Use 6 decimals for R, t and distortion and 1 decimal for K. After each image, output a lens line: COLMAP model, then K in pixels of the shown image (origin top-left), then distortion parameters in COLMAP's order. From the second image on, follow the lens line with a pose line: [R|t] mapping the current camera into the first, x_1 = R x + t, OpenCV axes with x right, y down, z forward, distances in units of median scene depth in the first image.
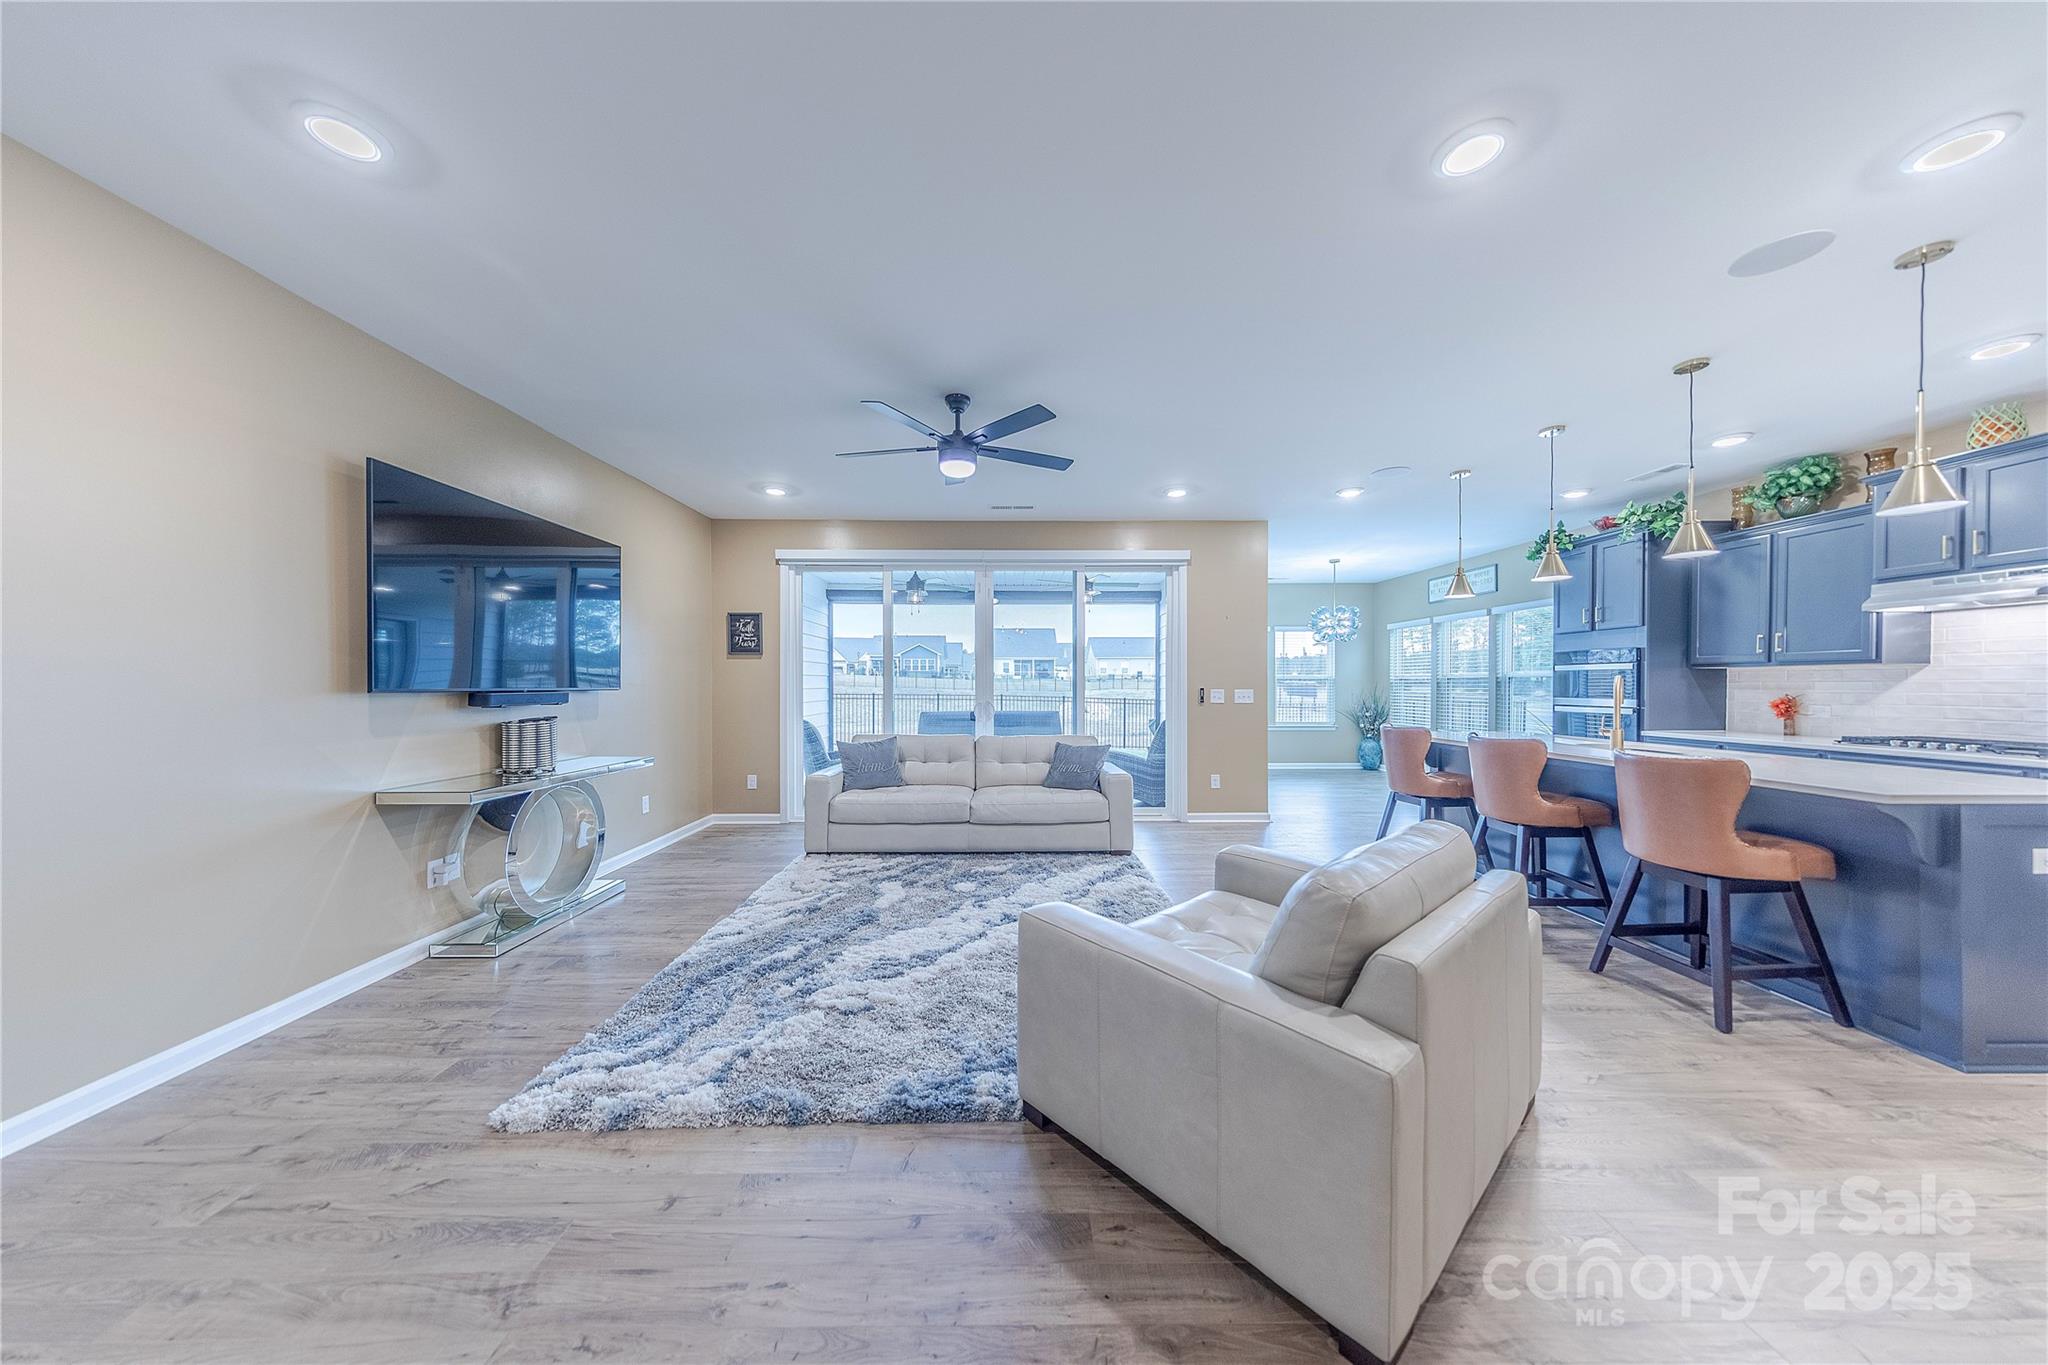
lens RADIAL K [[650.0, 0, 1017.6], [0, 650.0, 684.6], [0, 0, 1]] dist [0.006654, -0.000174]
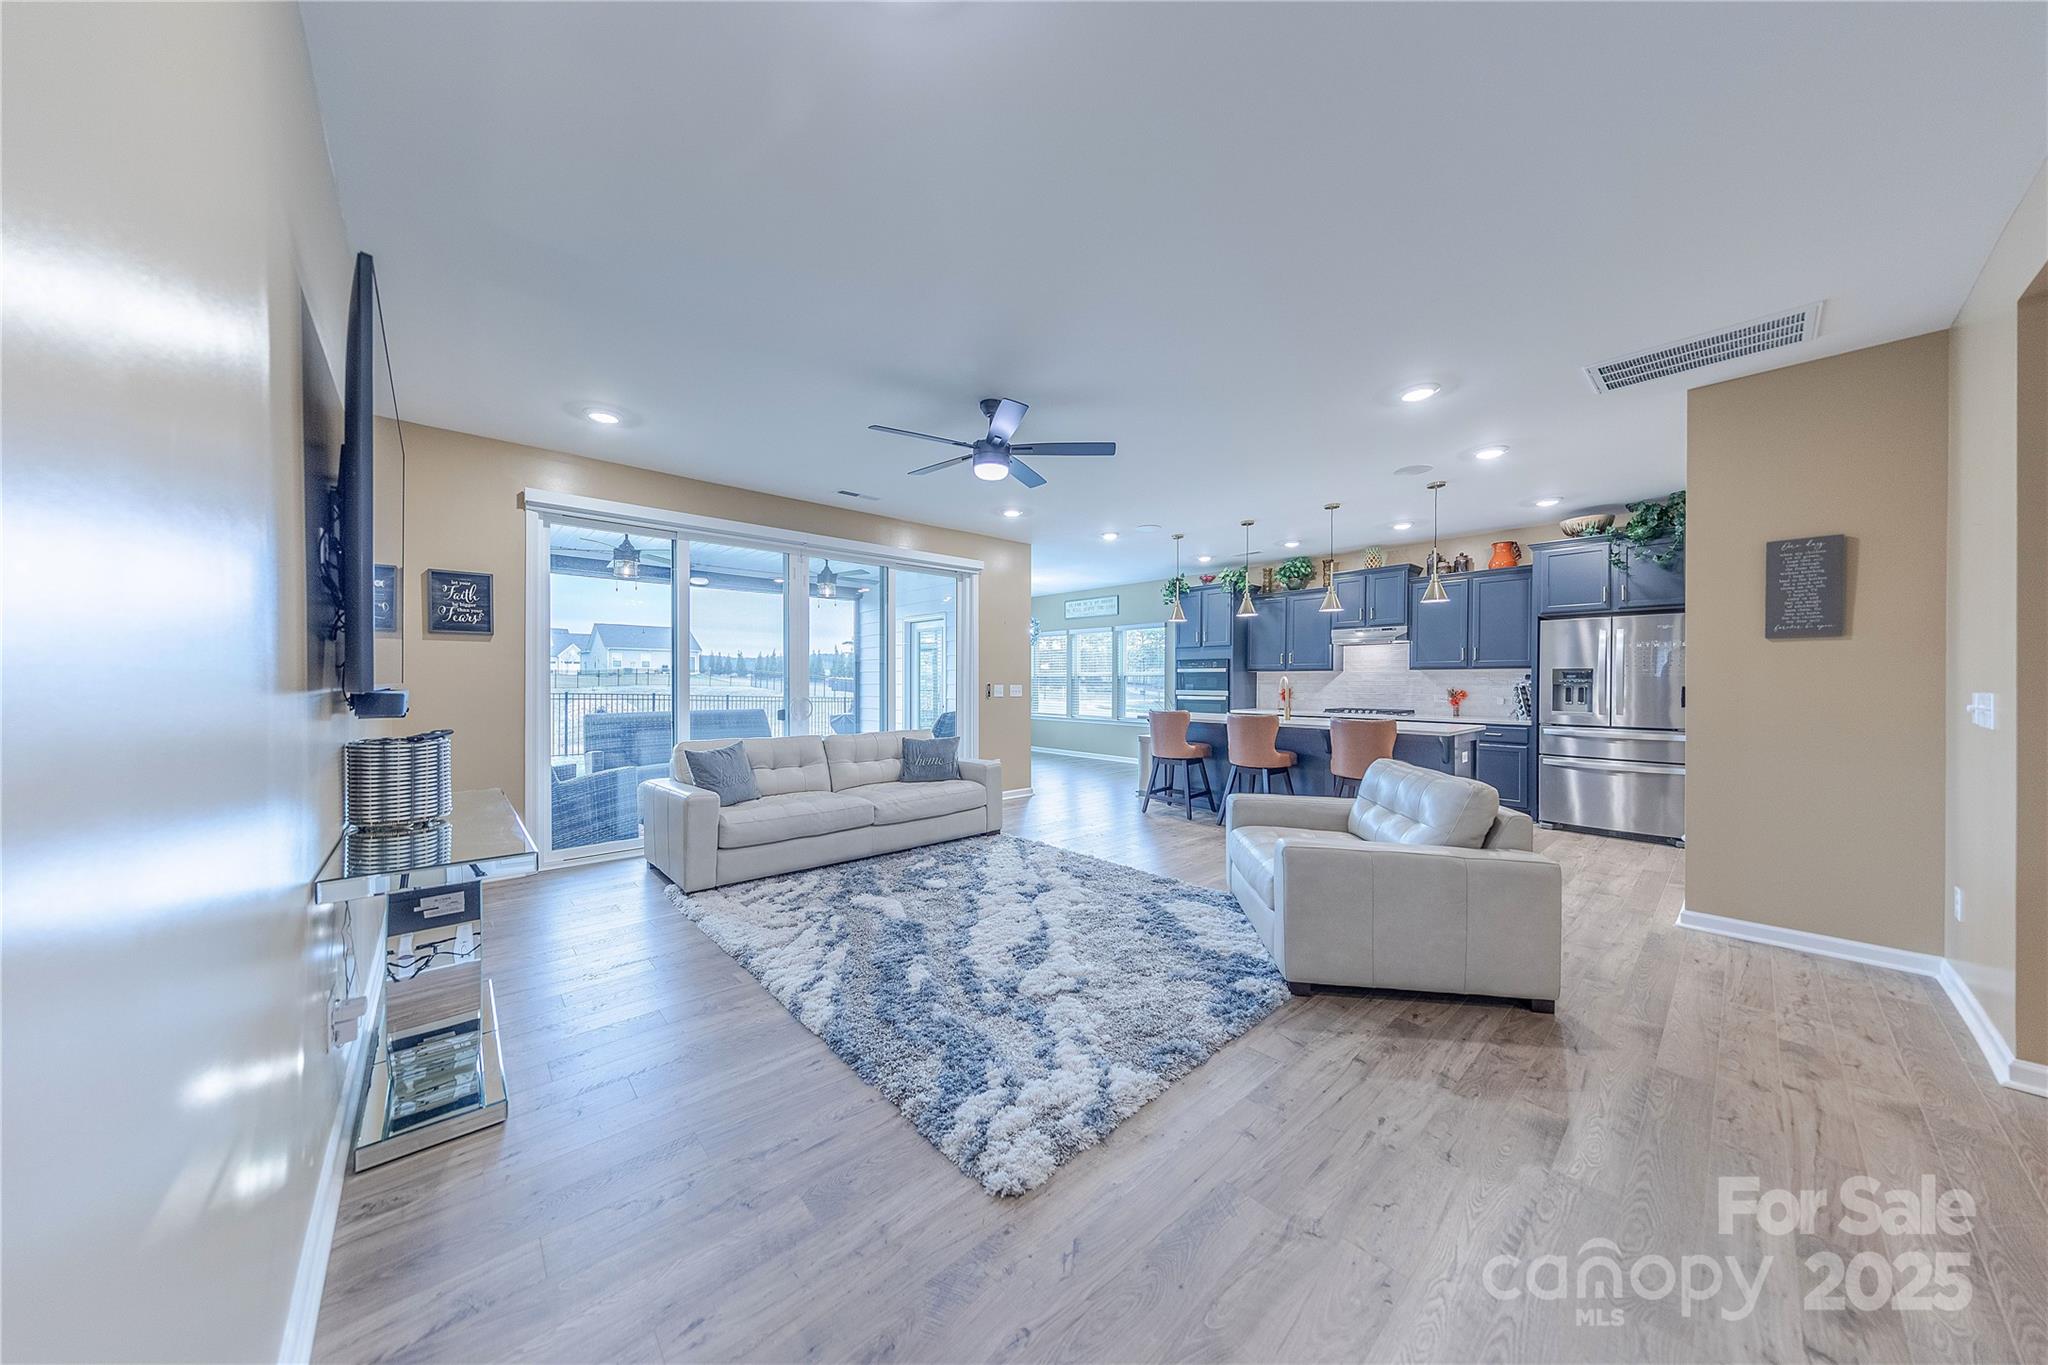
lens RADIAL K [[650.6, 0, 1015.8], [0, 650.6, 683.7], [0, 0, 1]] dist [0.006131, -0.000079]
pose [[0.752968, -0.000590, 0.658057, -0.596501], [-0.002701, 0.999988, 0.003988, 0.000368], [-0.658051, -0.004780, 0.752958, 0.155006]]
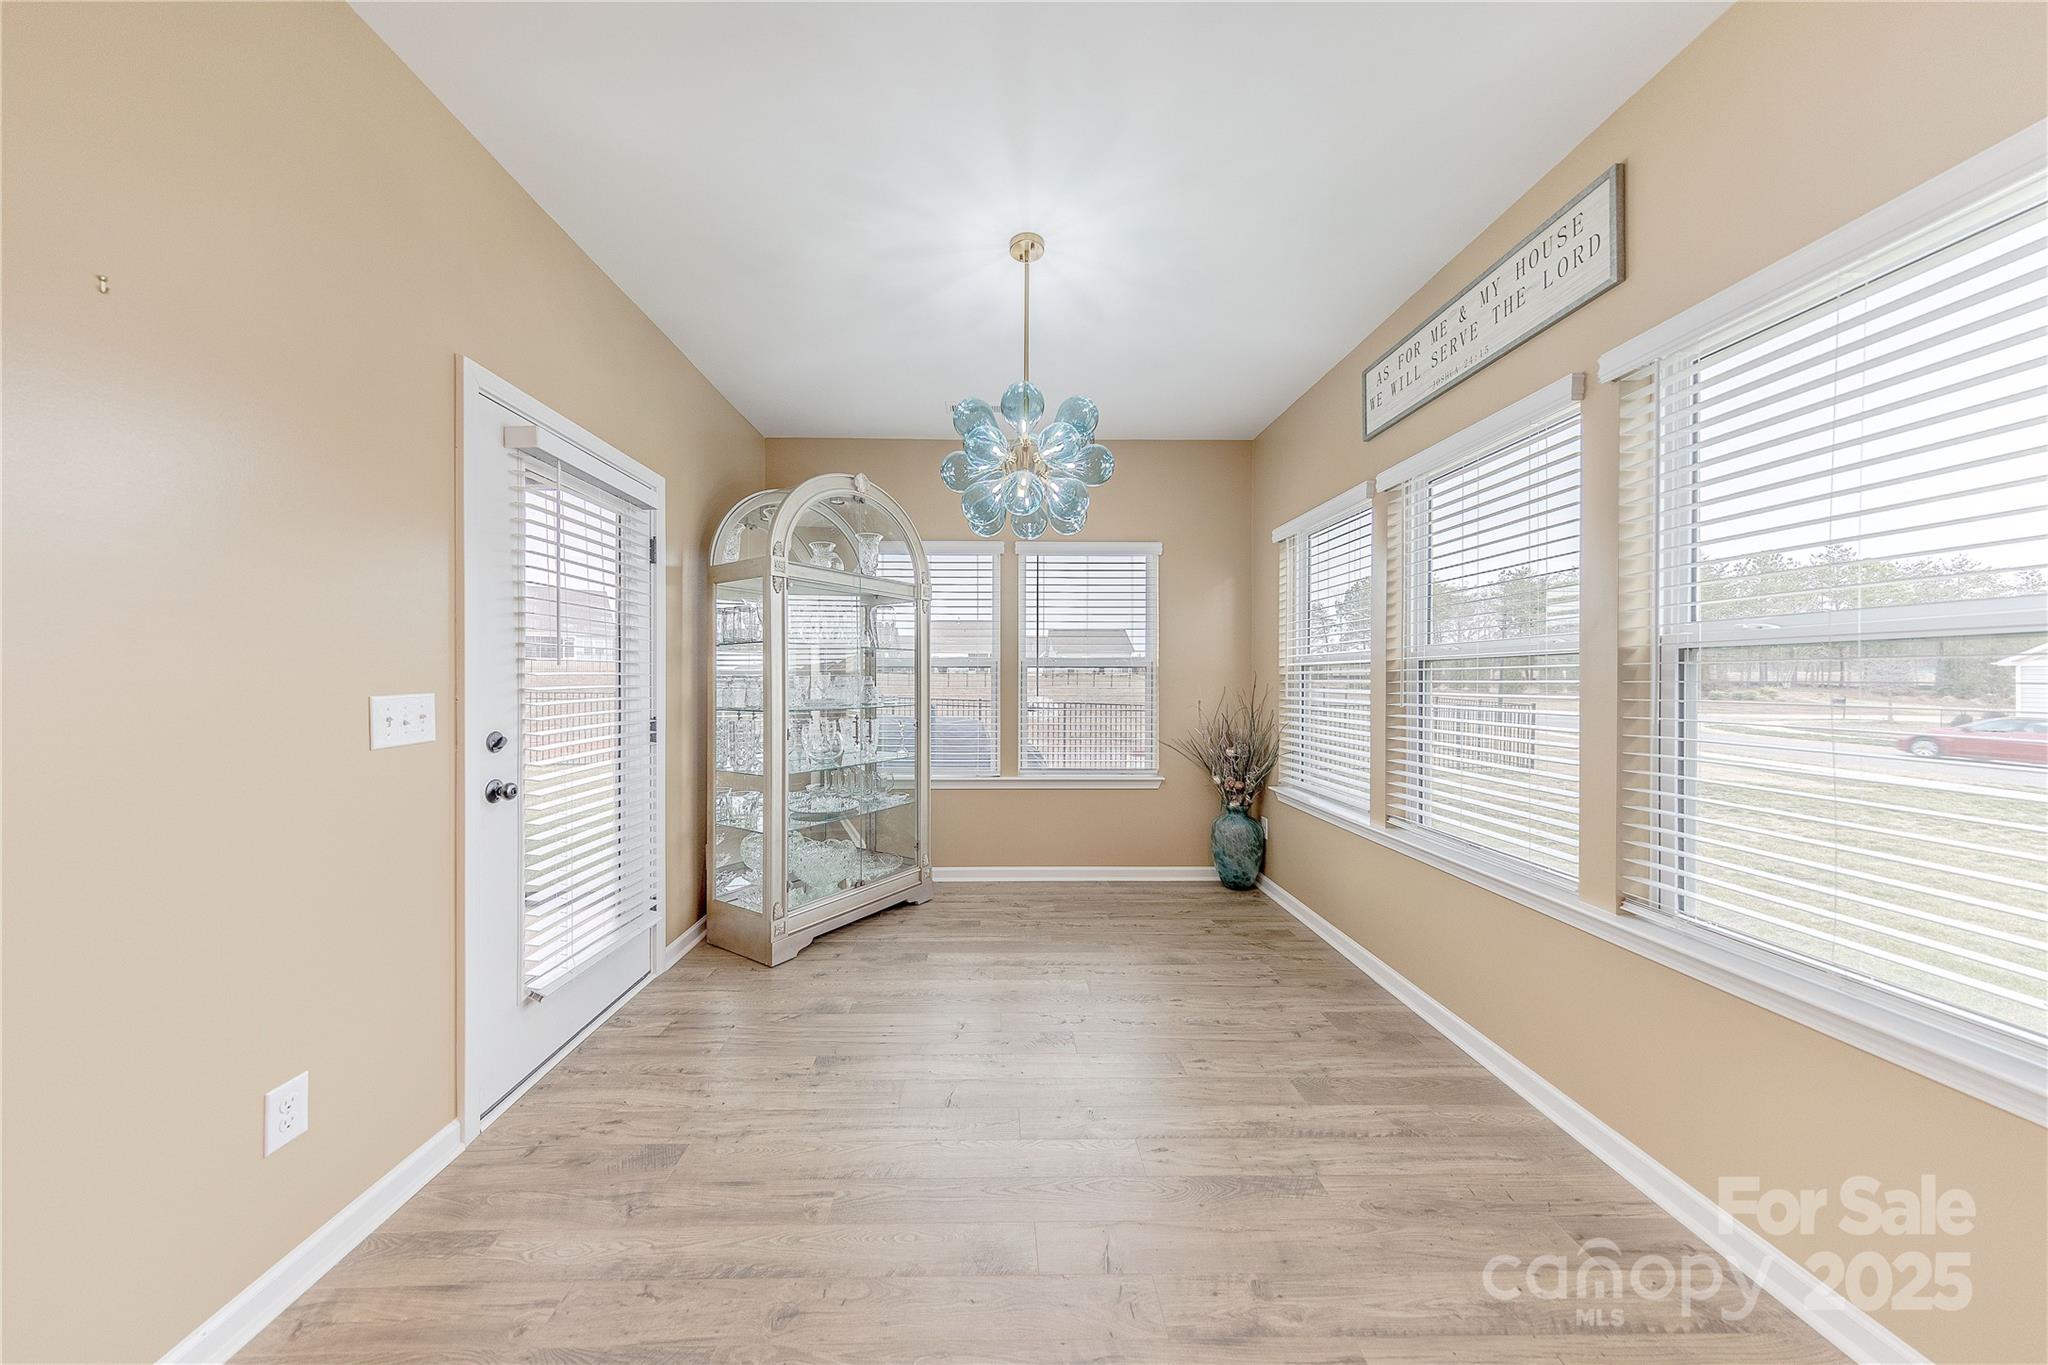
lens RADIAL K [[650.6, 0, 1015.8], [0, 650.6, 683.7], [0, 0, 1]] dist [0.006131, -0.000079]
pose [[0.999793, -0.000136, 0.020330, 0.922880], [0.000083, 0.999997, 0.002630, 0.001119], [-0.020331, -0.002628, 0.999790, 1.386208]]
